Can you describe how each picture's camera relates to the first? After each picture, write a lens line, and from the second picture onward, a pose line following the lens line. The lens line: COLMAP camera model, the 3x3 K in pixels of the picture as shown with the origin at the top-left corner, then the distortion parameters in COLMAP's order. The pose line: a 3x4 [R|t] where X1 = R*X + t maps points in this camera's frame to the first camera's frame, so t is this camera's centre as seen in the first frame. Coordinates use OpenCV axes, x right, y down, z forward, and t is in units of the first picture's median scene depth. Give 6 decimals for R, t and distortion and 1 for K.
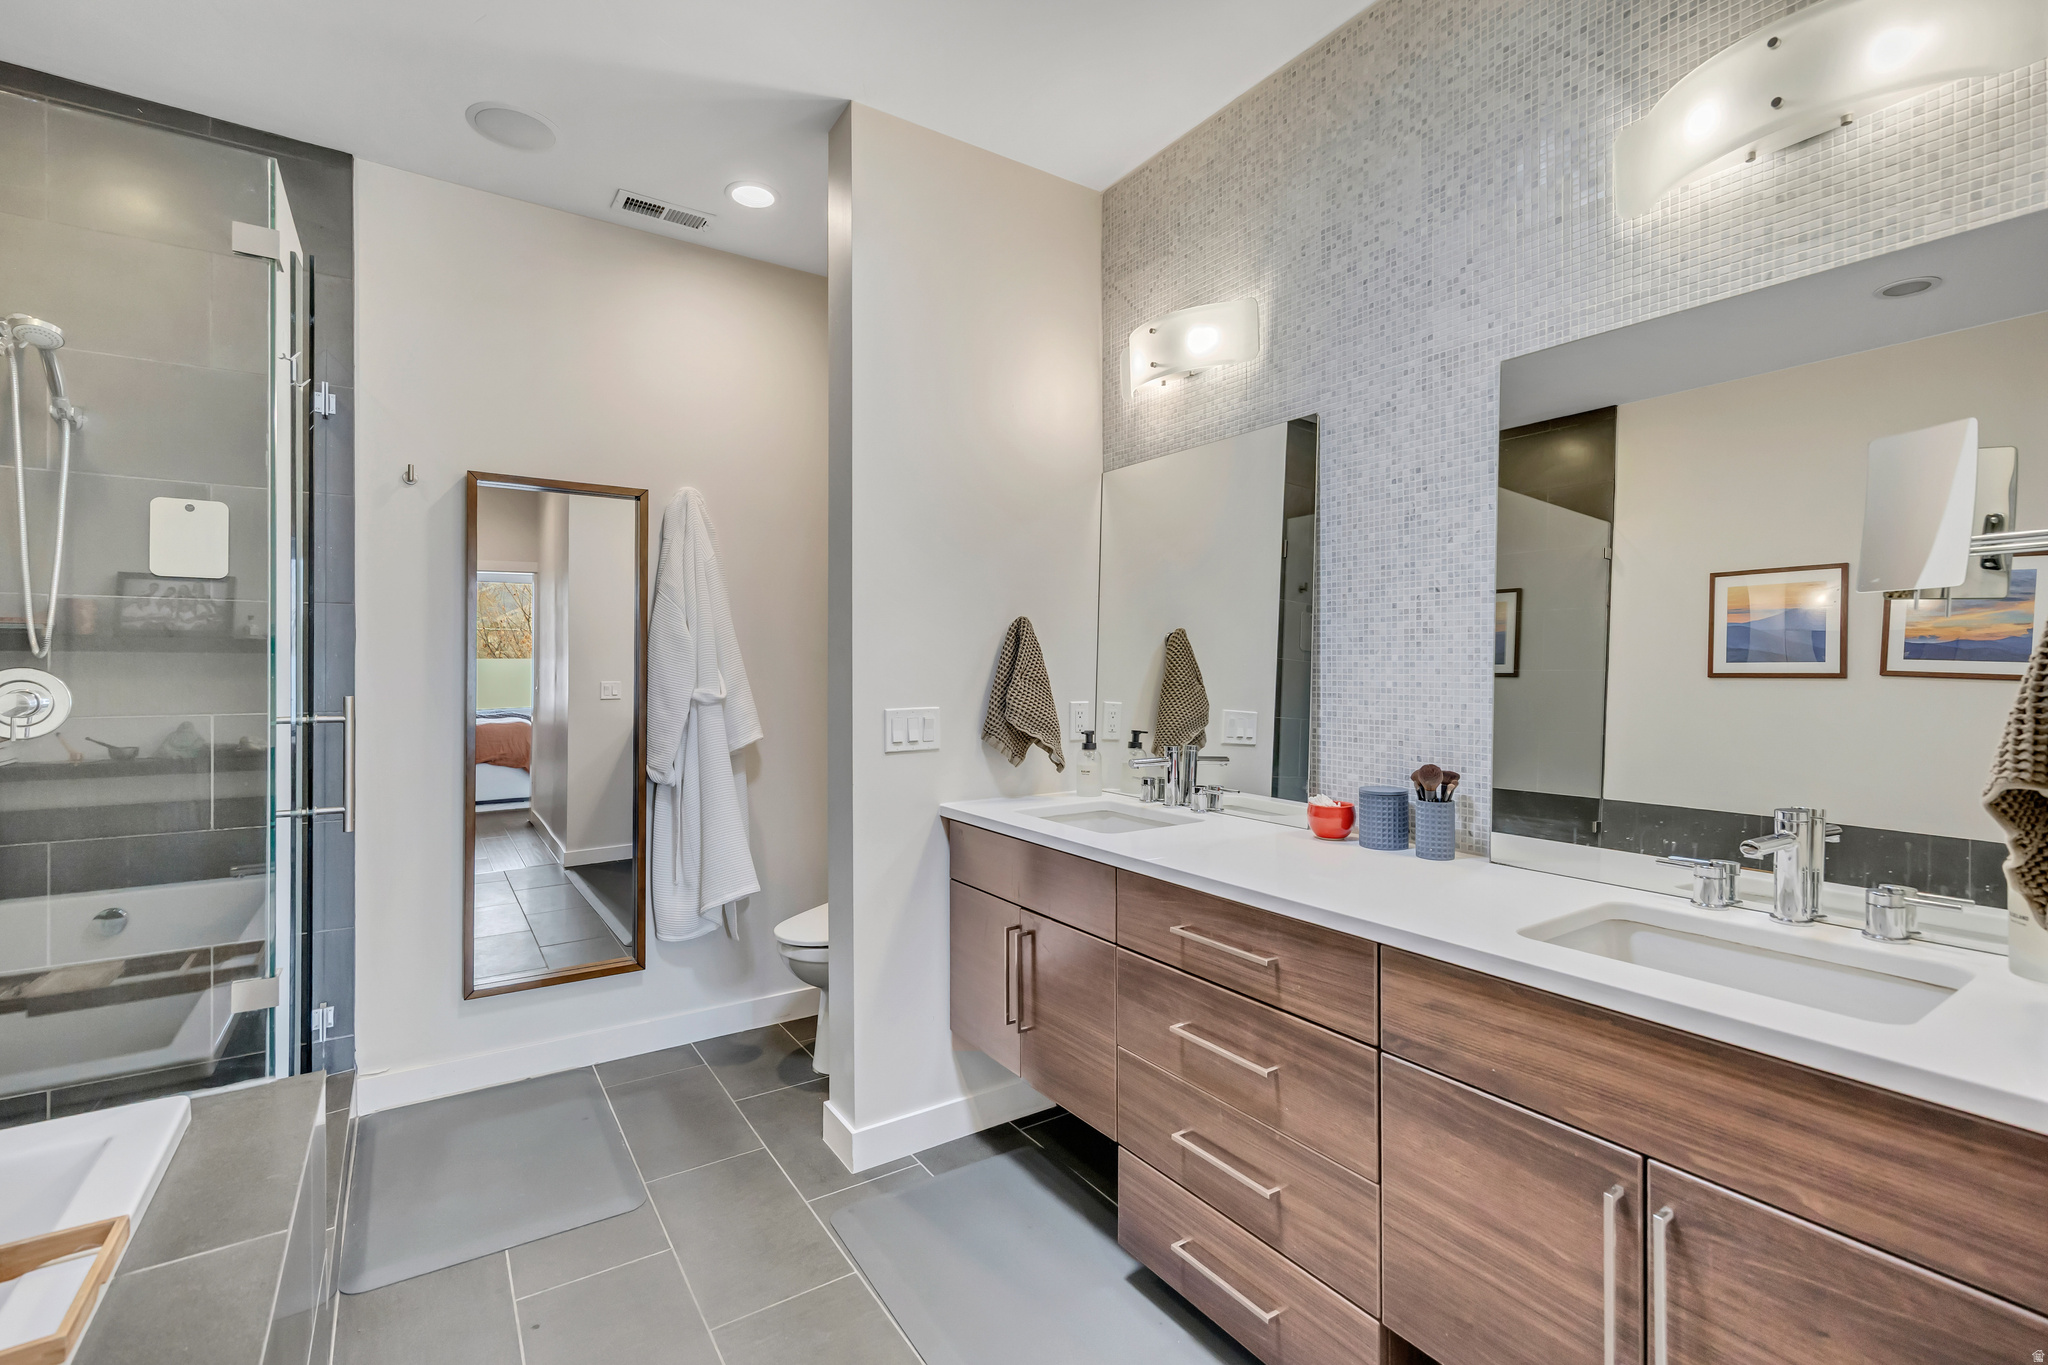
lens RADIAL K [[886.5, 0, 1023.5], [0, 886.5, 682.9], [0, 0, 1]] dist [-0.008821, 0.000339]
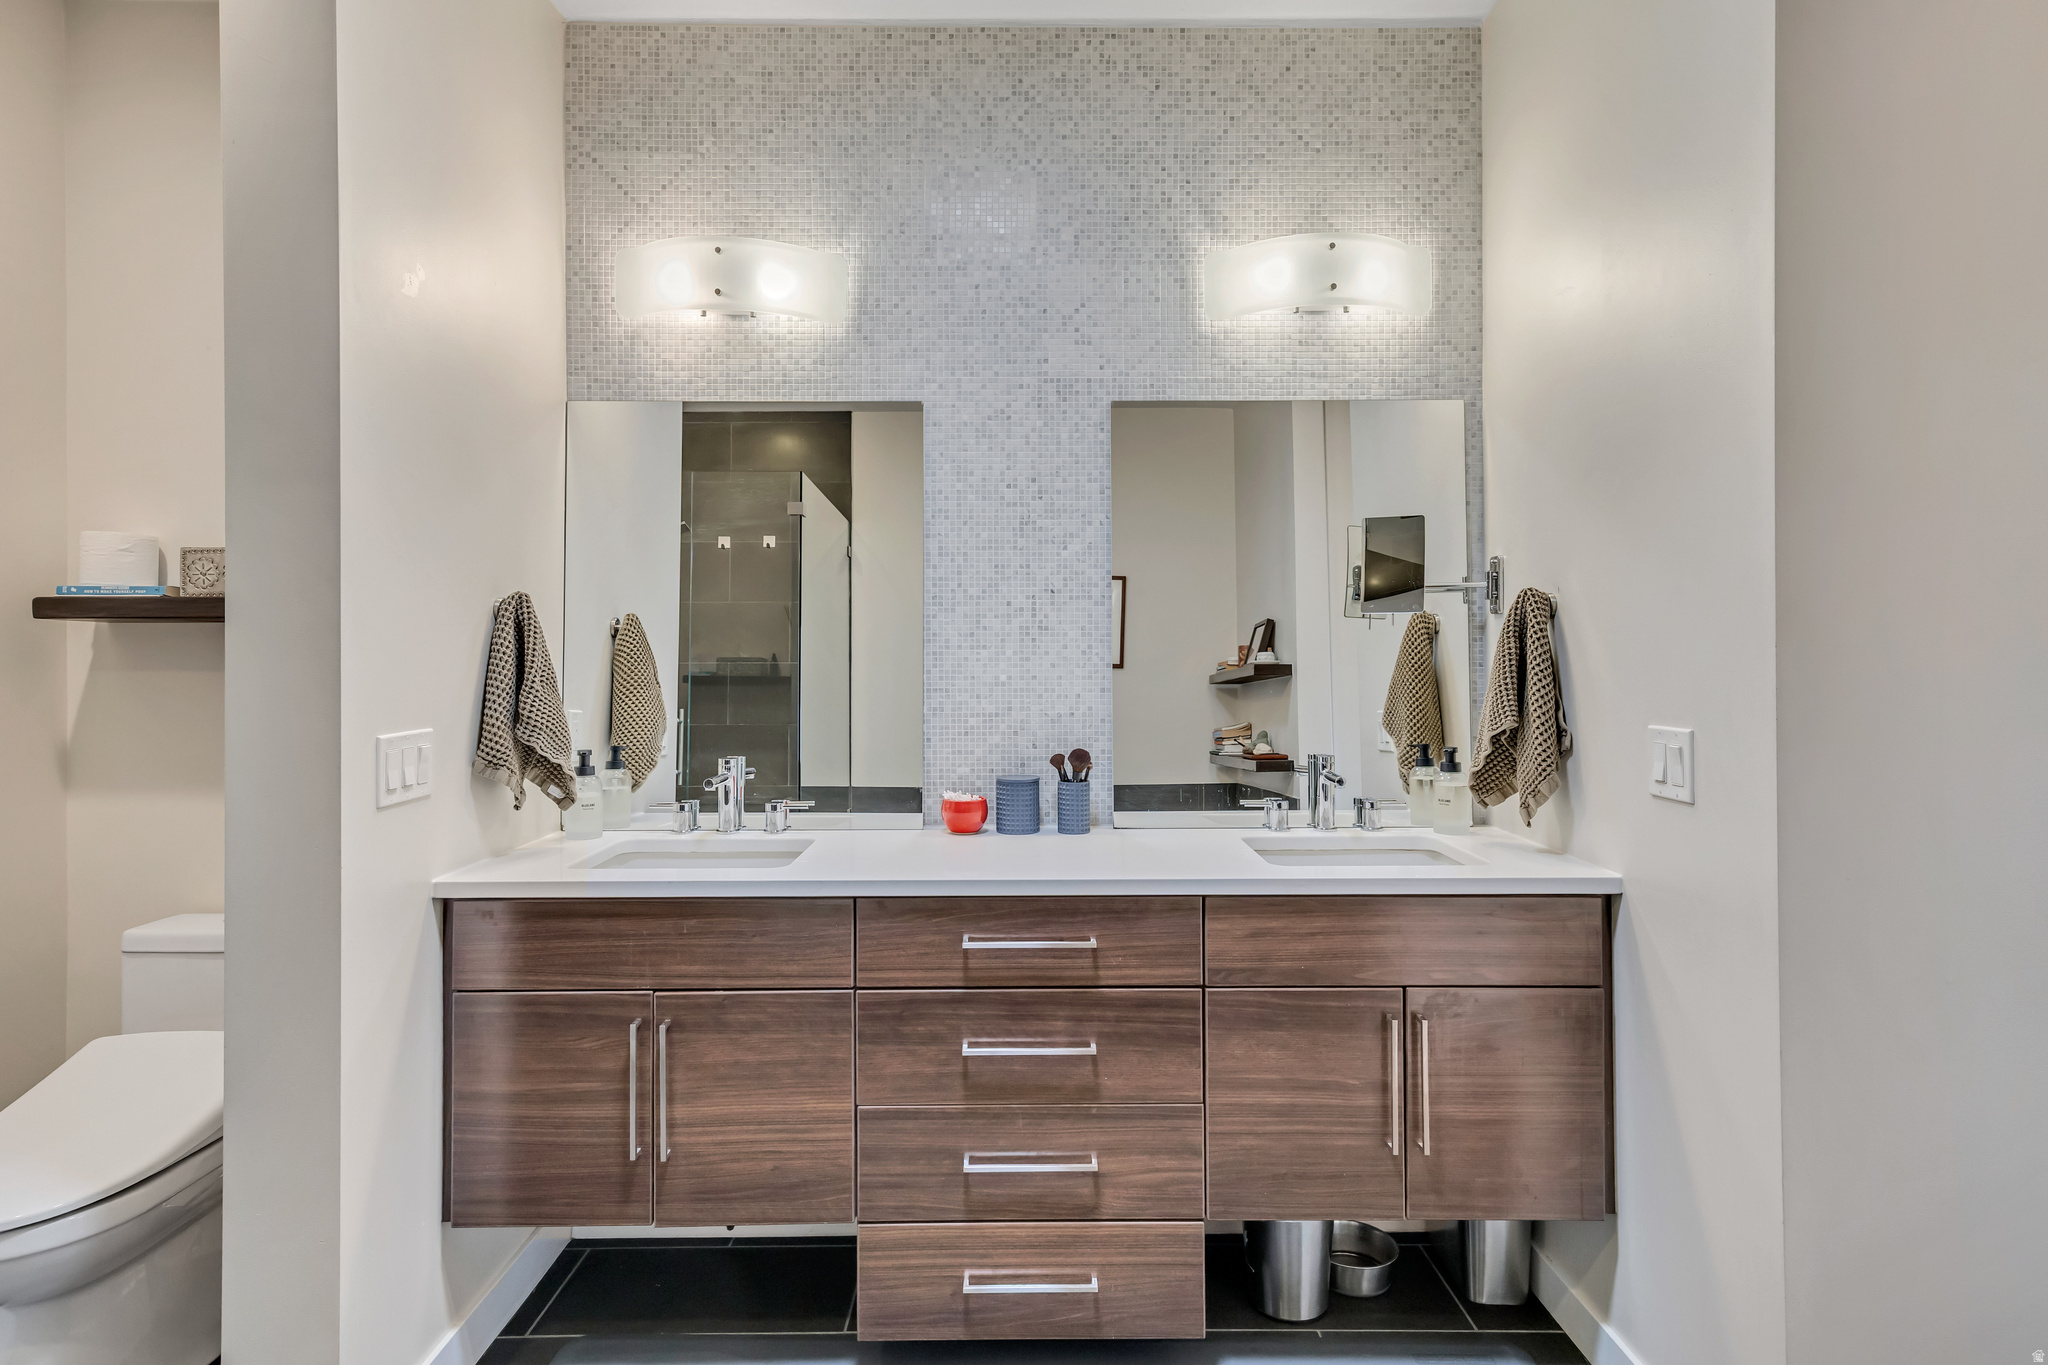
lens RADIAL K [[1072.8, 0, 1024.3], [0, 1072.8, 664.4], [0, 0, 1]] dist [0.003196, 0.000451]
pose [[0.562877, -0.009713, 0.826484, -0.679026], [0.018447, 0.999830, -0.000813, -0.014264], [-0.826335, 0.015704, 0.562960, 0.286353]]
